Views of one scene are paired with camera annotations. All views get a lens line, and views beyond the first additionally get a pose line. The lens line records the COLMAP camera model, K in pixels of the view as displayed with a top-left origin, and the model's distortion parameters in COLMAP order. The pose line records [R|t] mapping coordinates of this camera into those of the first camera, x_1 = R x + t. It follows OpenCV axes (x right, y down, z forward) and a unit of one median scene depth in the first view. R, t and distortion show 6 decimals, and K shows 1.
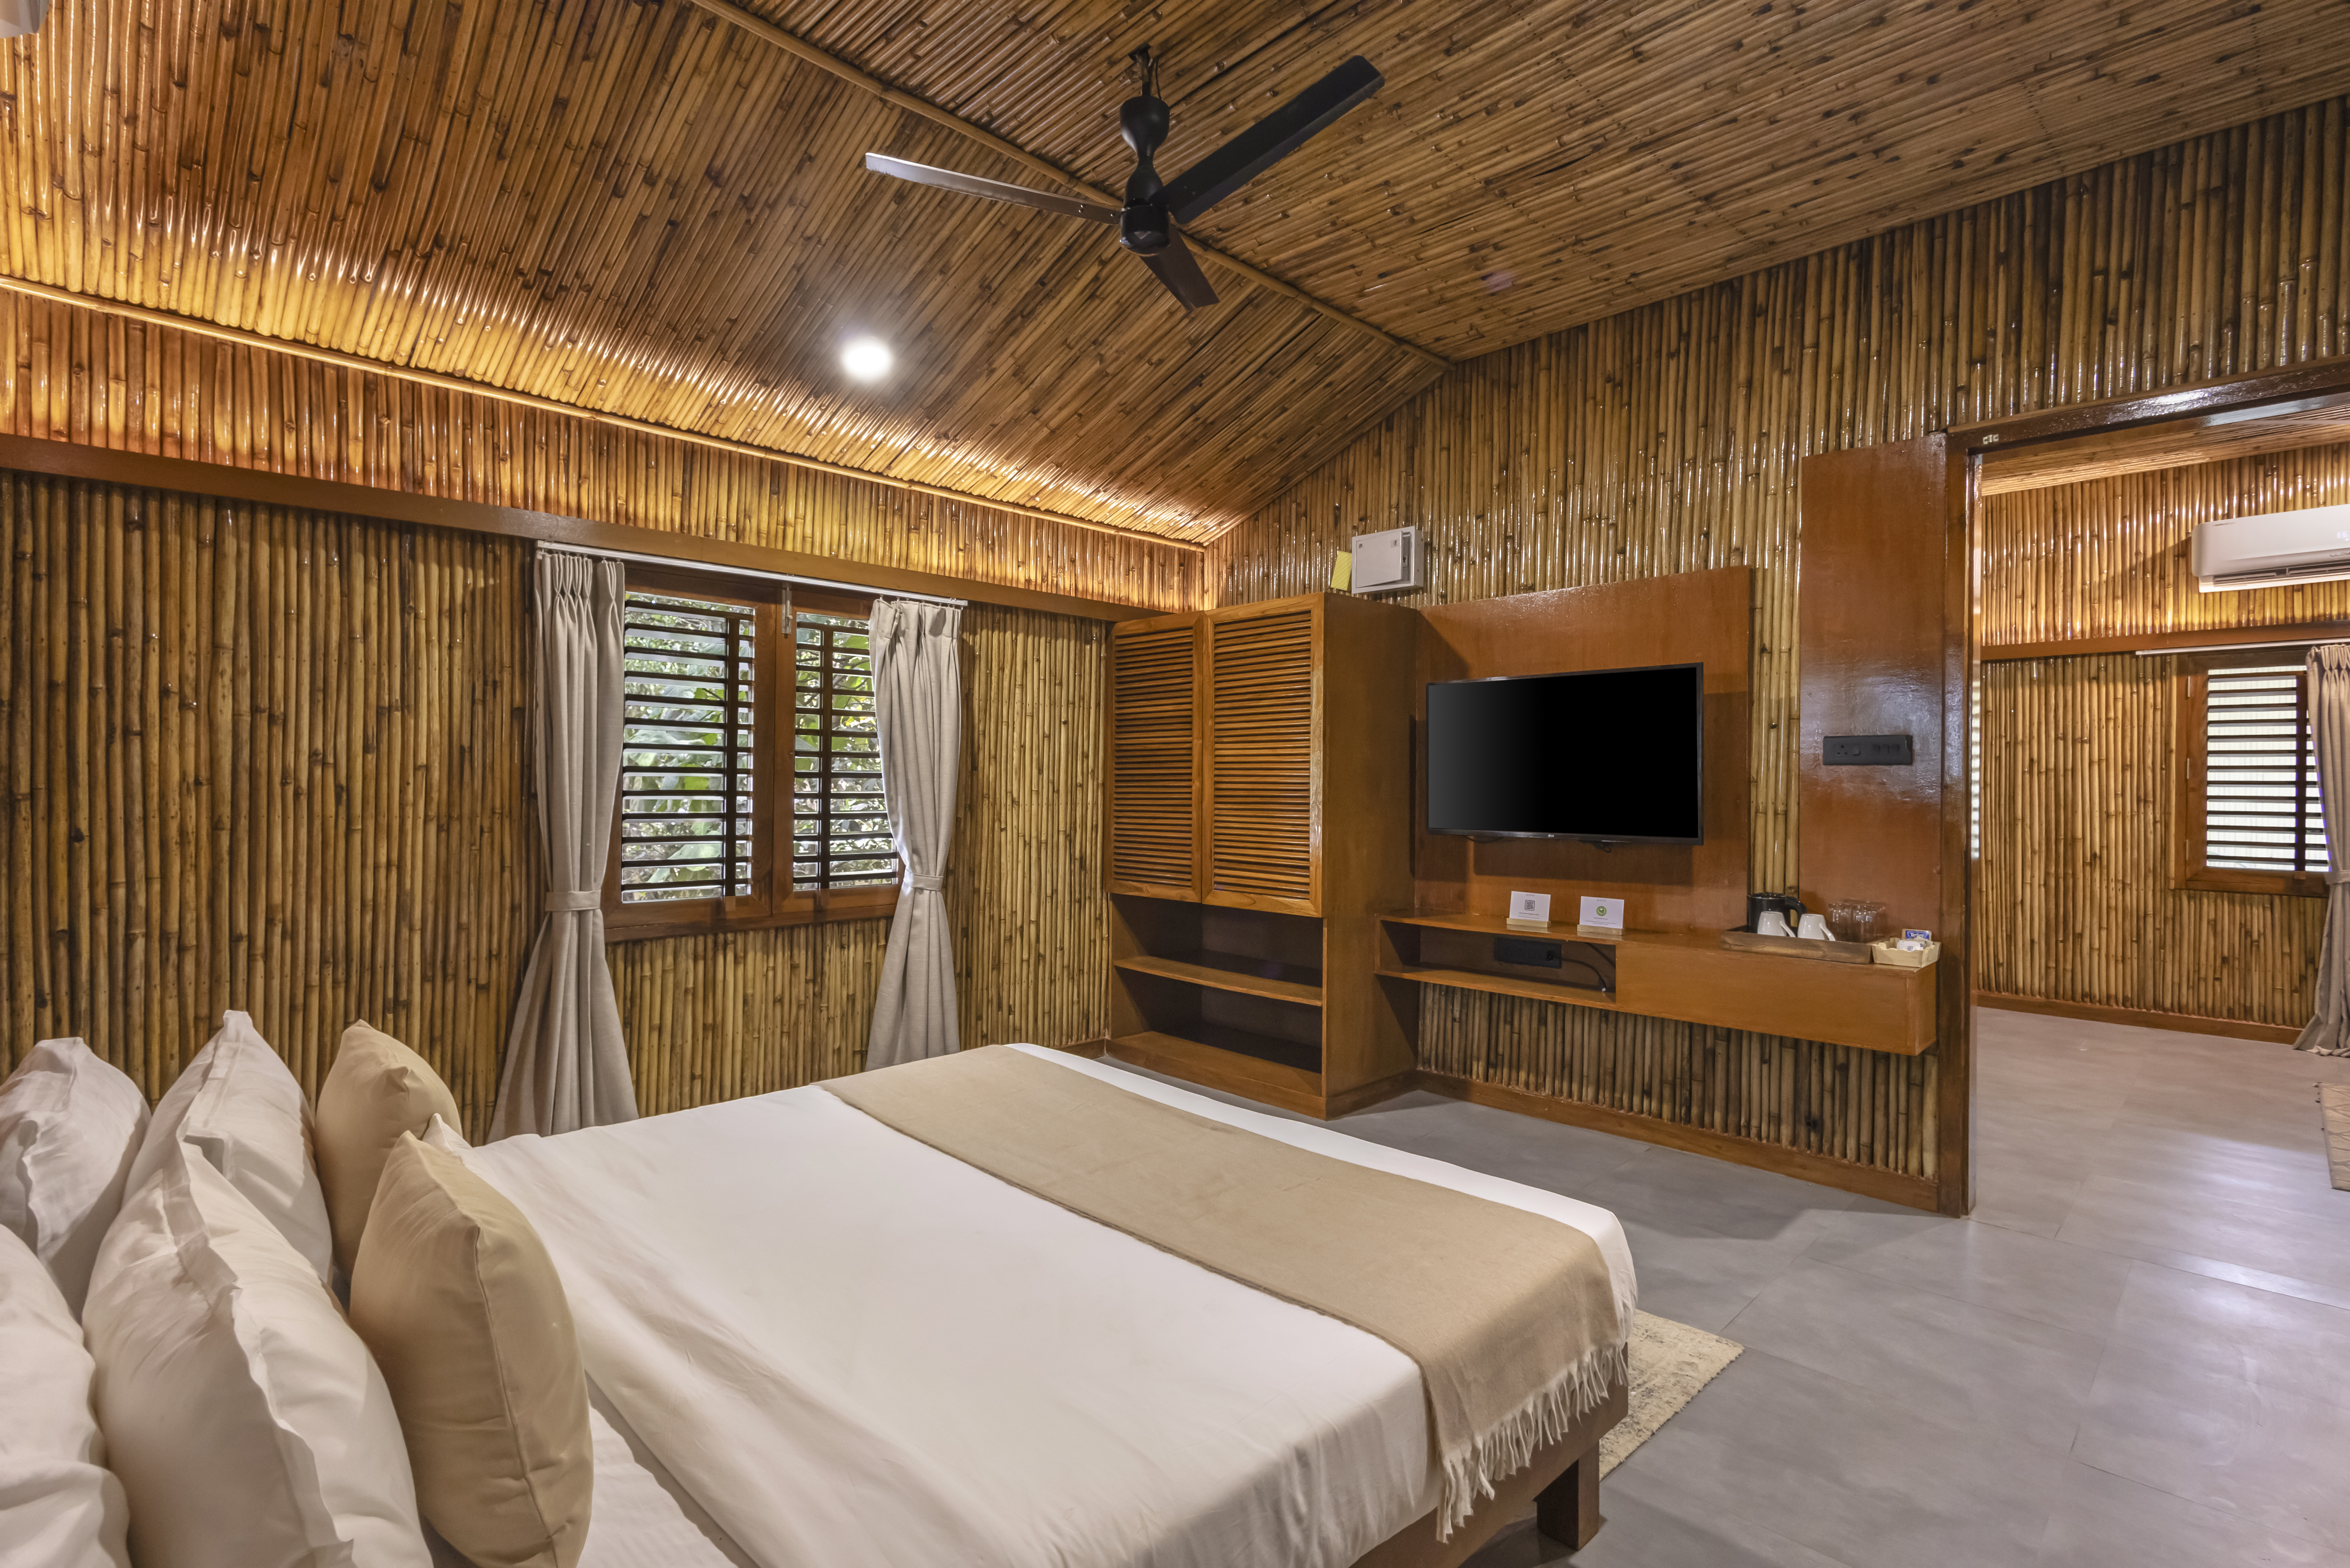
lens RADIAL K [[1081.6, 0, 1165.4], [0, 1081.6, 782.2], [0, 0, 1]] dist [0.000852, 0.001313]
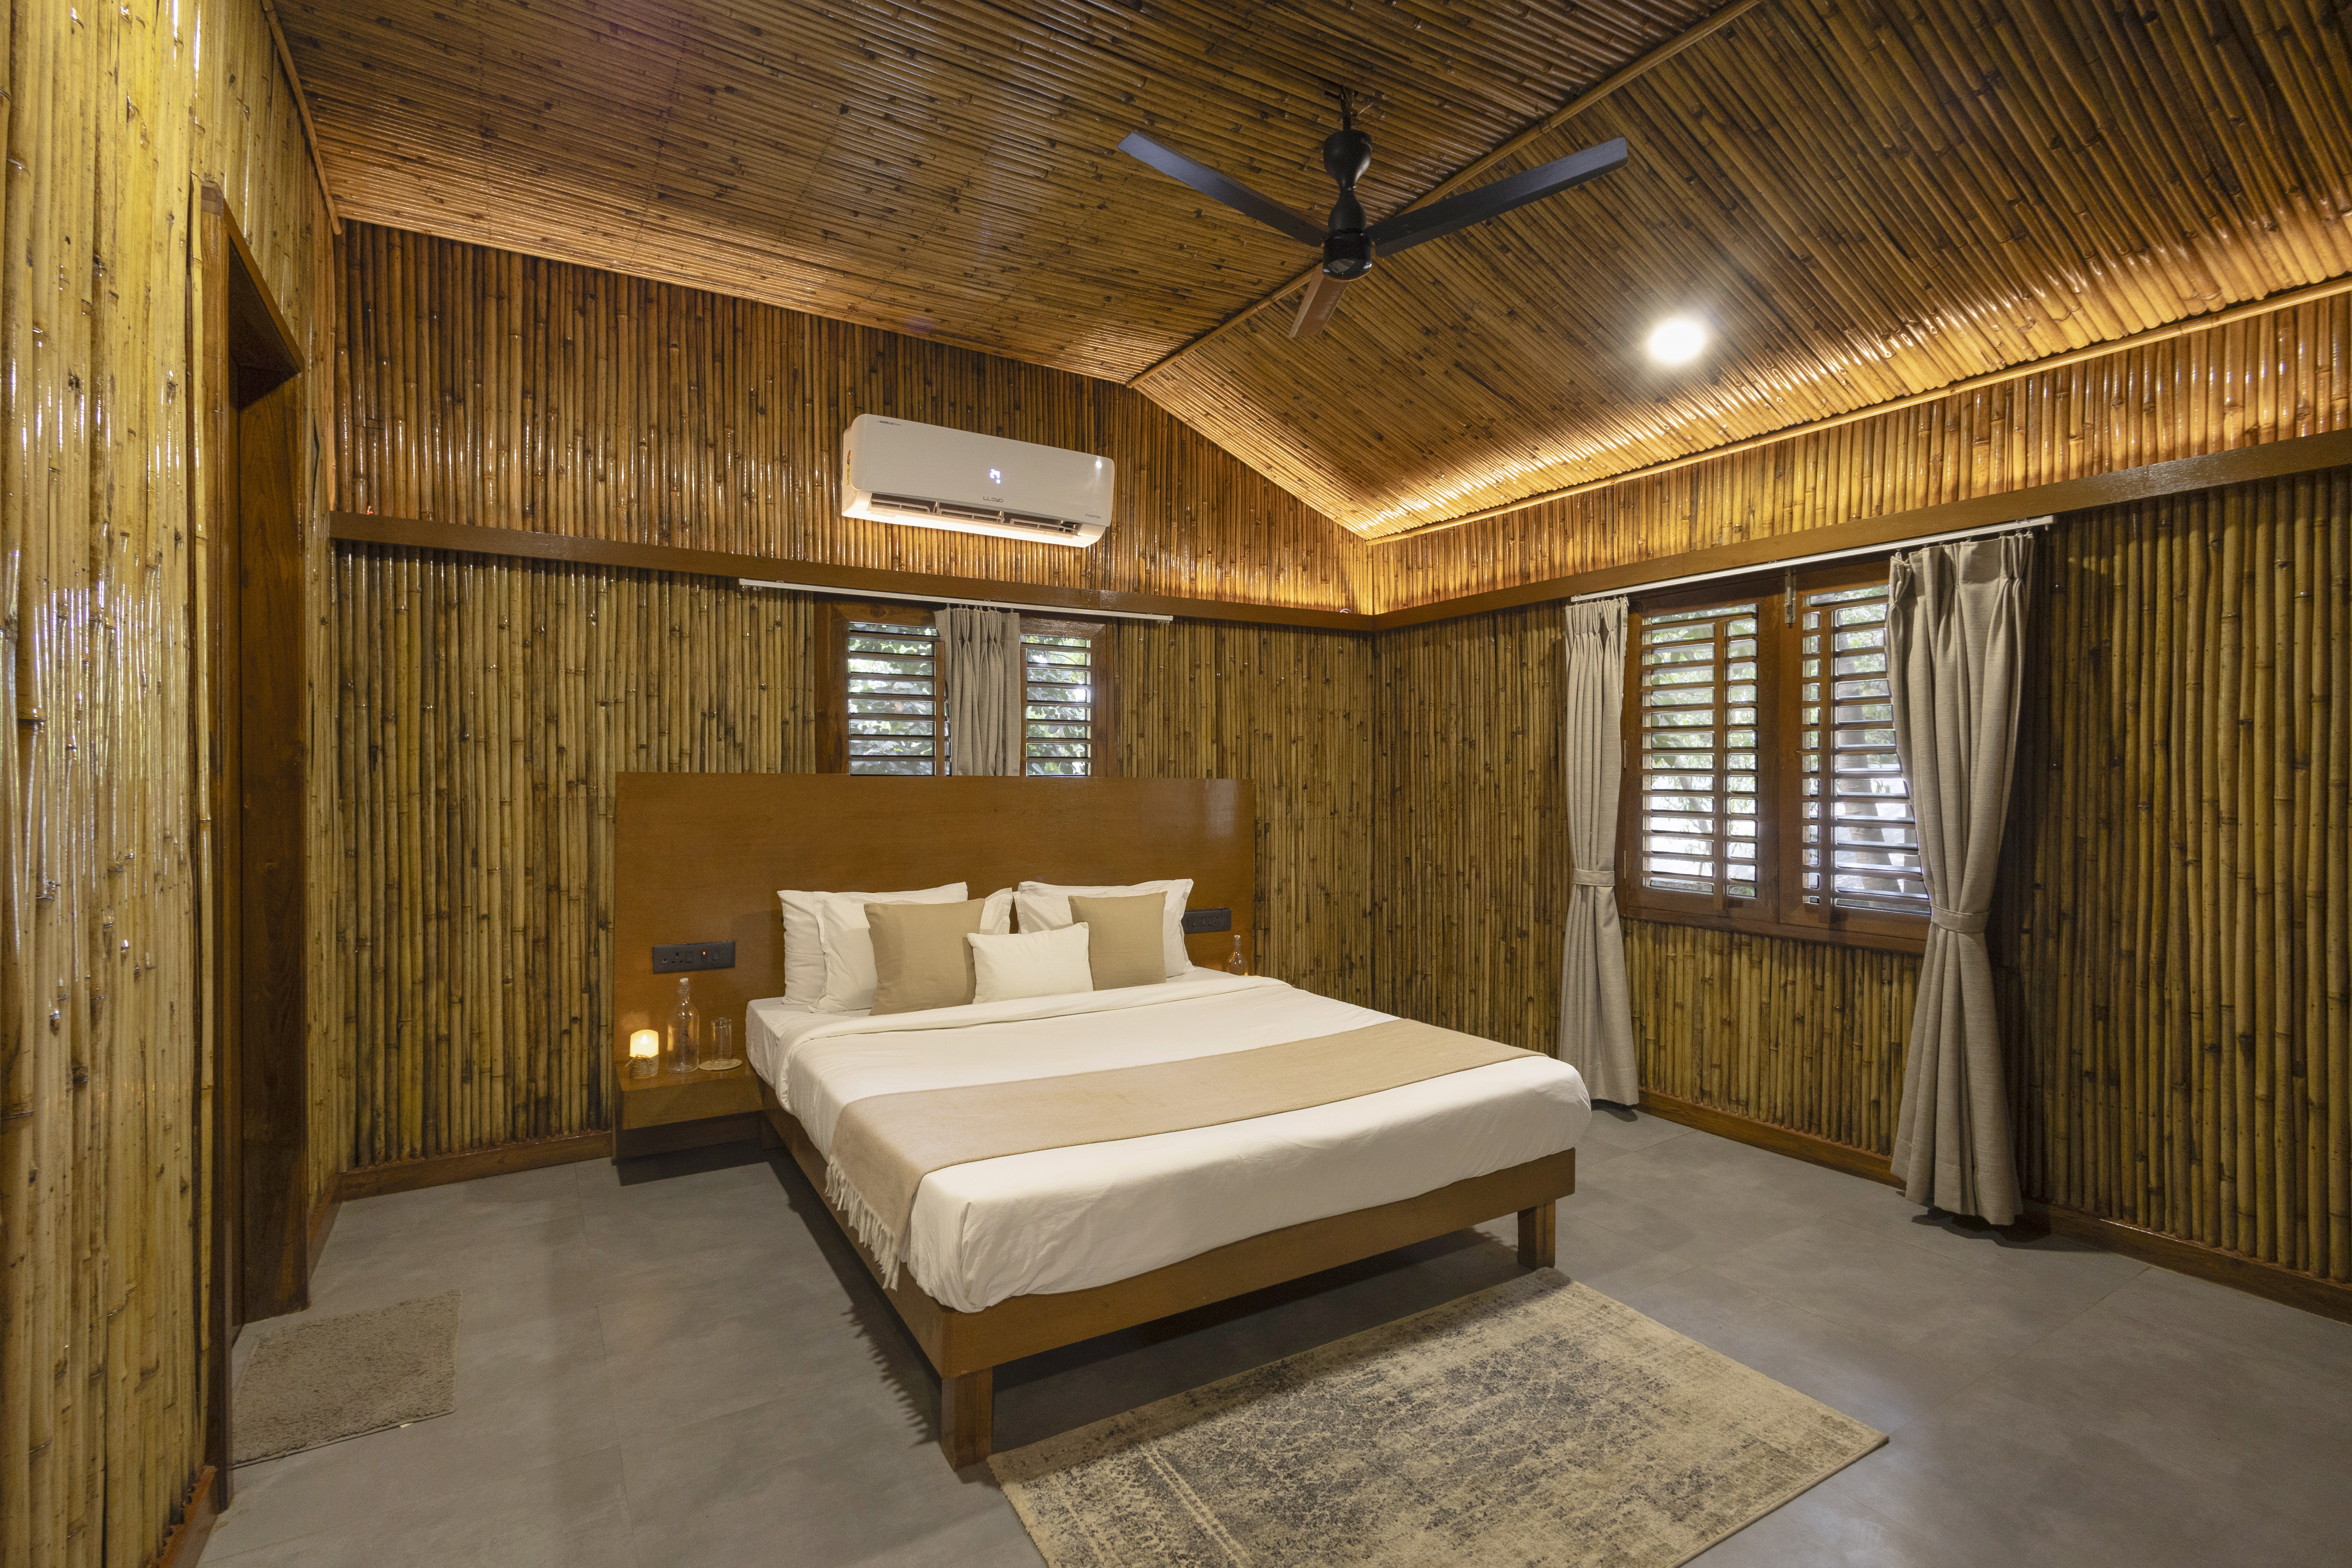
lens RADIAL K [[1082.7, 0, 1160.1], [0, 1082.7, 780.6], [0, 0, 1]] dist [0.000852, 0.001313]
pose [[-0.227928, 0.001345, -0.973677, 0.702928], [-0.000618, 0.999999, 0.001526, -0.003558], [0.973678, 0.000949, -0.227927, 0.714724]]
